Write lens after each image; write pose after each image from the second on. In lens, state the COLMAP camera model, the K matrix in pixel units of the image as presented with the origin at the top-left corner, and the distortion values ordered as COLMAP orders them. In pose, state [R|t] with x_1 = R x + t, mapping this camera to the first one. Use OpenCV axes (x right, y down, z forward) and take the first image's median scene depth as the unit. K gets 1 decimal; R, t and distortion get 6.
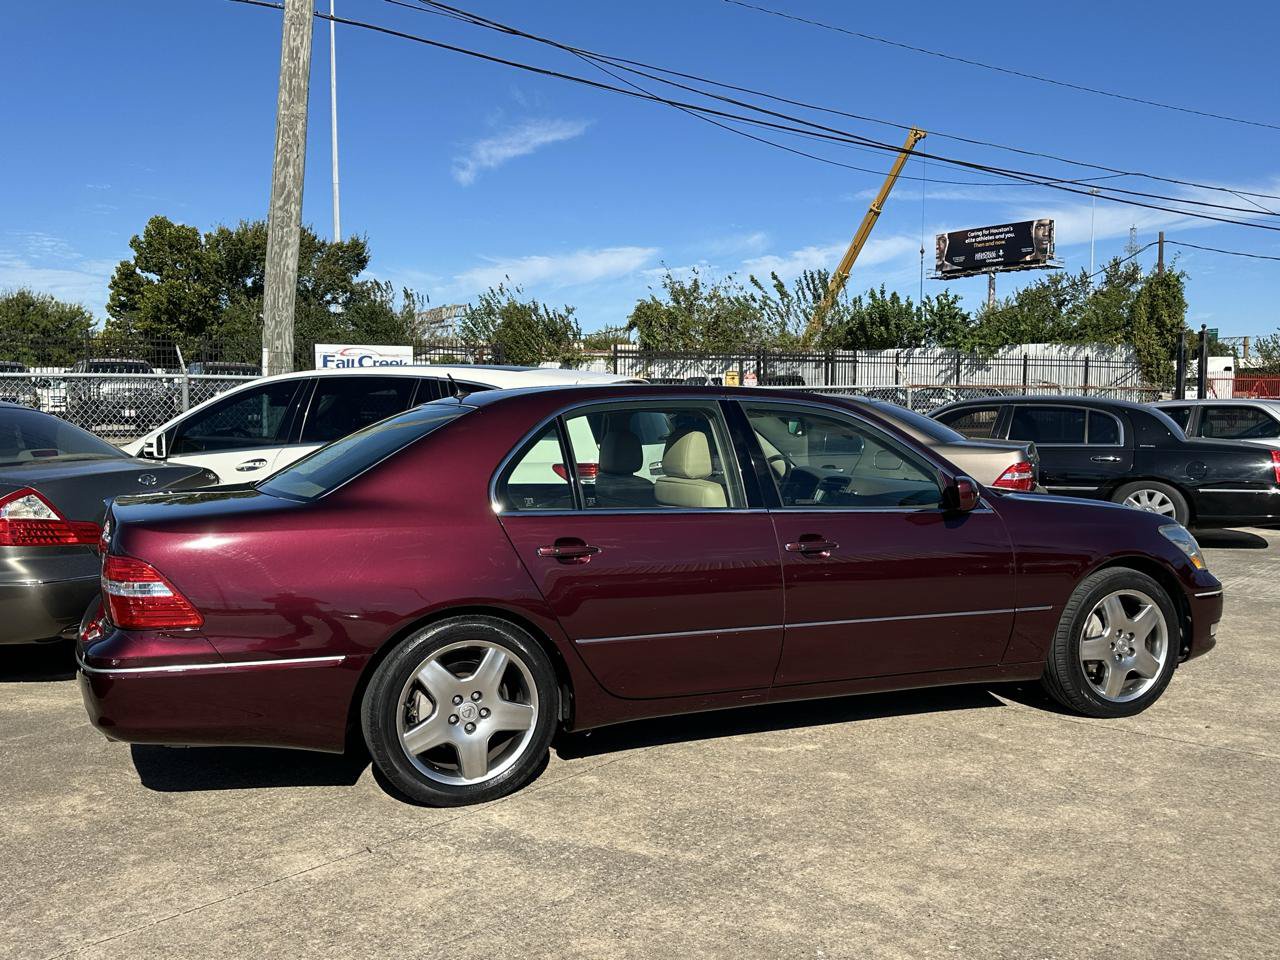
lens RADIAL K [[1175.2, 0, 640.7], [0, 1175.2, 484.1], [0, 0, 1]] dist [0.149341, -0.276933]
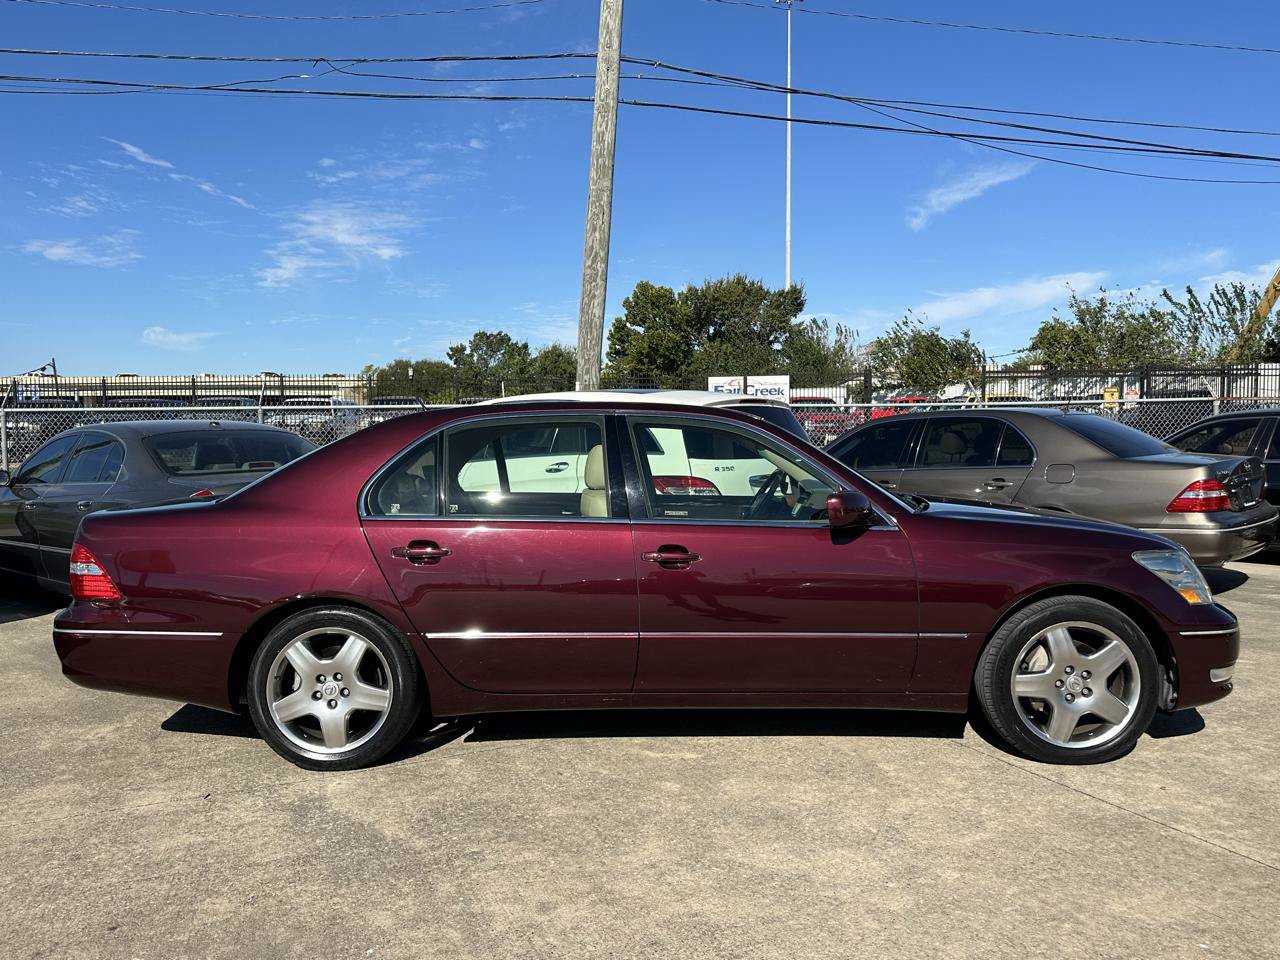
lens RADIAL K [[1019.9, 0, 639.9], [0, 1019.9, 483.4], [0, 0, 1]] dist [0.073946, -0.097917]
pose [[0.911945, 0.010040, -0.410189, 0.415064], [-0.014761, 0.999856, -0.008343, -0.003458], [0.410046, 0.013664, 0.911962, 0.161931]]
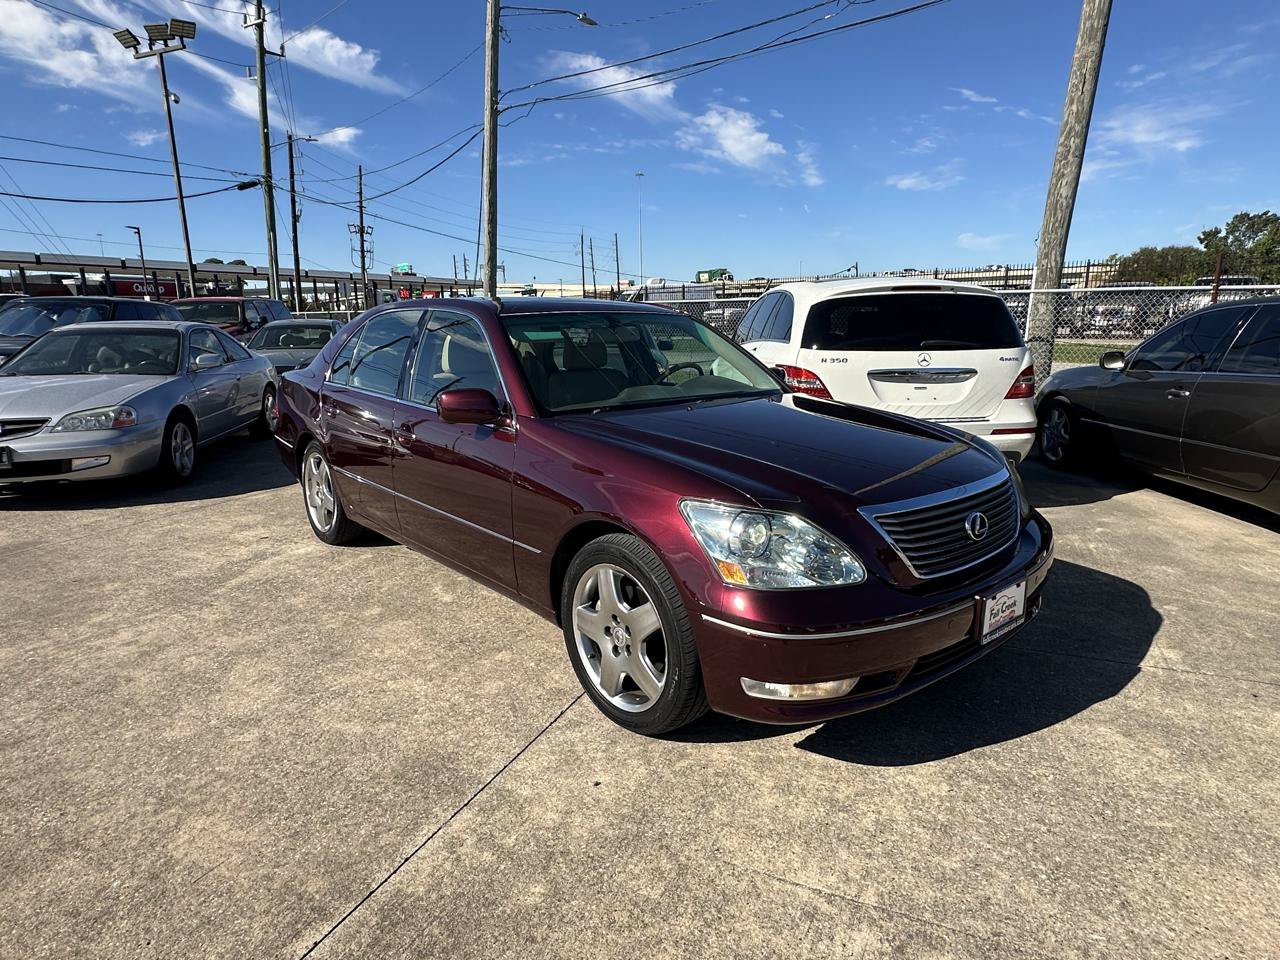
lens RADIAL K [[760.9, 0, 640.0], [0, 760.9, 480.0], [0, 0, 1]] dist [-0.003721, 0.000723]
pose [[0.295847, 0.195307, -0.935056, 0.824469], [-0.055042, 0.980734, 0.187433, -0.051587], [0.953648, -0.003984, 0.300898, 0.857698]]
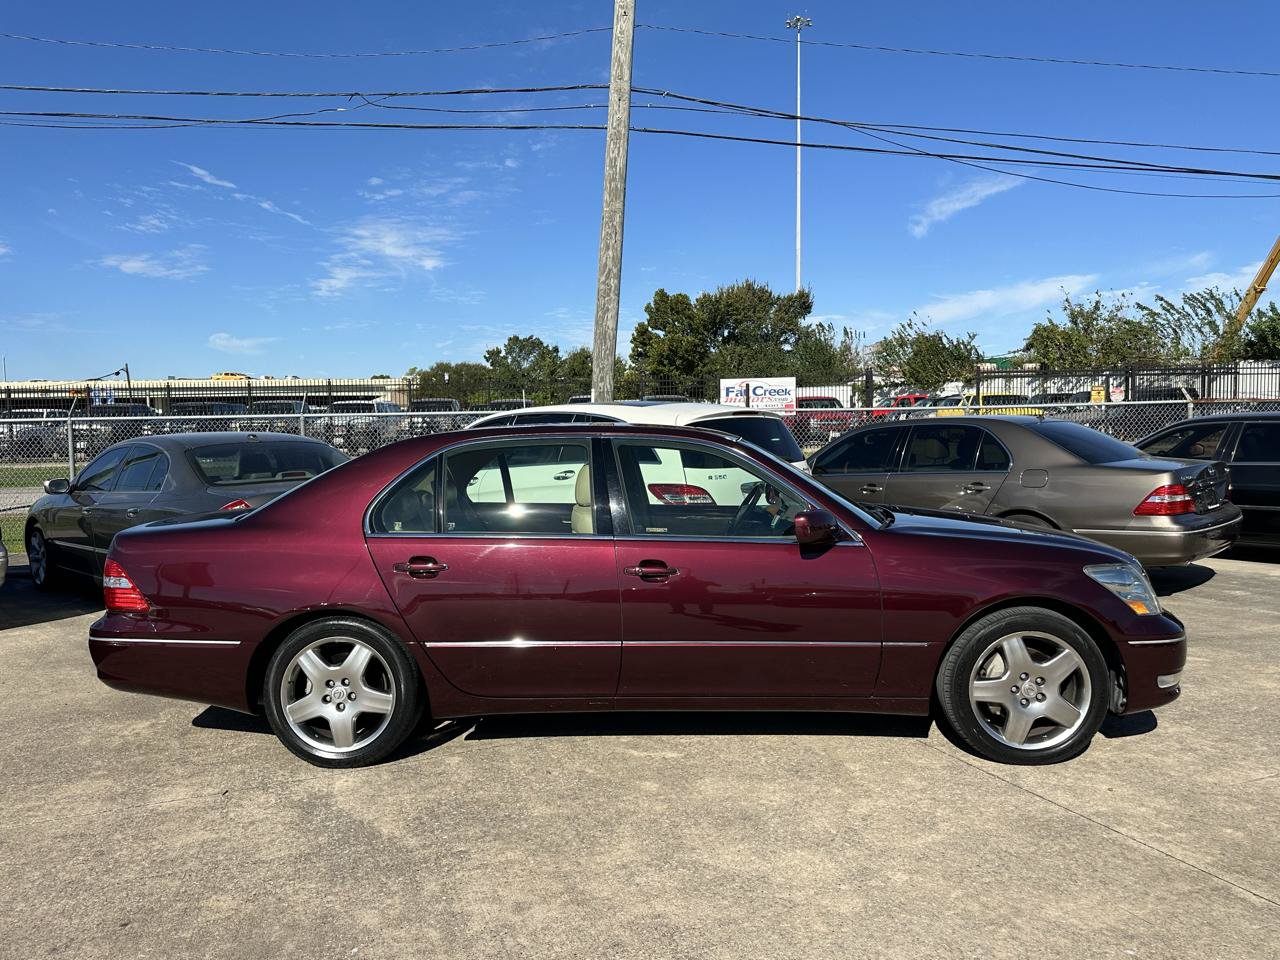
lens RADIAL K [[941.3, 0, 640.0], [0, 941.3, 480.0], [0, 0, 1]] dist [0.061541, -0.079701]
pose [[0.901302, 0.008791, -0.433103, 0.443282], [-0.010301, 0.999946, -0.001139, -0.027734], [0.433069, 0.005488, 0.901344, 0.180636]]
